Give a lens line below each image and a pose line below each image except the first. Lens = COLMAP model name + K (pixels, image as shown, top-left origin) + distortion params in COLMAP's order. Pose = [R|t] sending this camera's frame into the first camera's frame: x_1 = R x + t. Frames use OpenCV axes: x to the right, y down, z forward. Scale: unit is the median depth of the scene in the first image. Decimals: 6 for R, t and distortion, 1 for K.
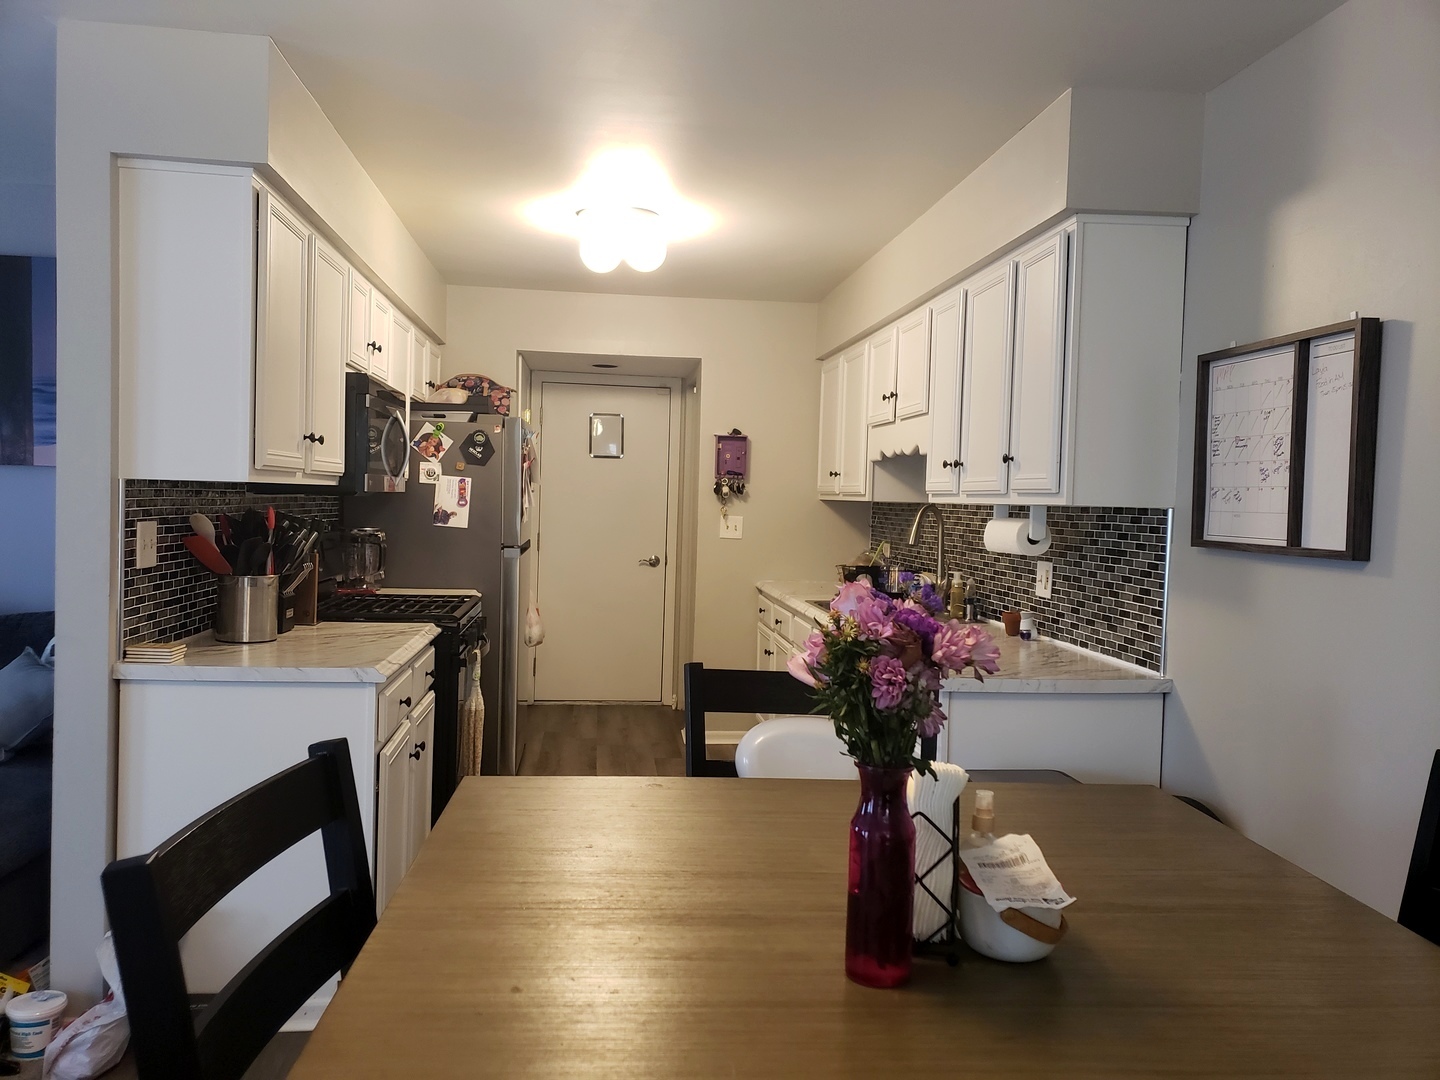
lens RADIAL K [[1131.5, 0, 702.1], [0, 1131.5, 542.3], [0, 0, 1]] dist [0.028250, -0.008082]
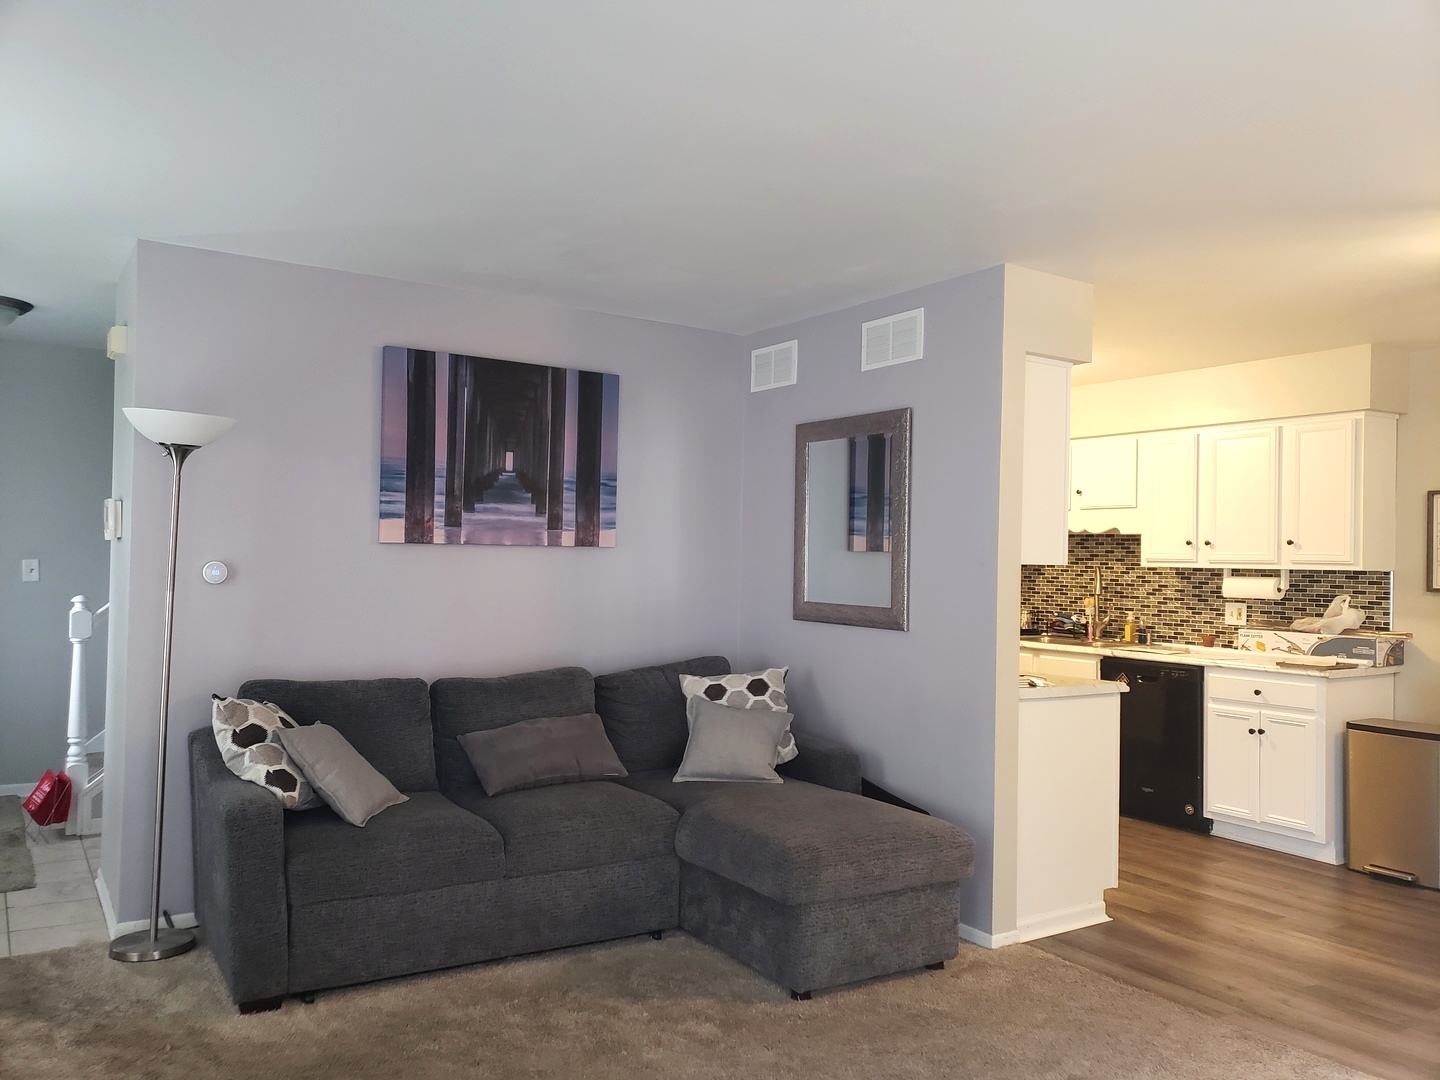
lens RADIAL K [[1131.5, 0, 702.1], [0, 1131.5, 542.3], [0, 0, 1]] dist [0.028250, -0.008082]
pose [[0.895091, -0.004876, 0.445856, -1.062426], [0.024325, 0.998985, -0.037908, -0.025506], [-0.445219, 0.044776, 0.894302, -0.112426]]
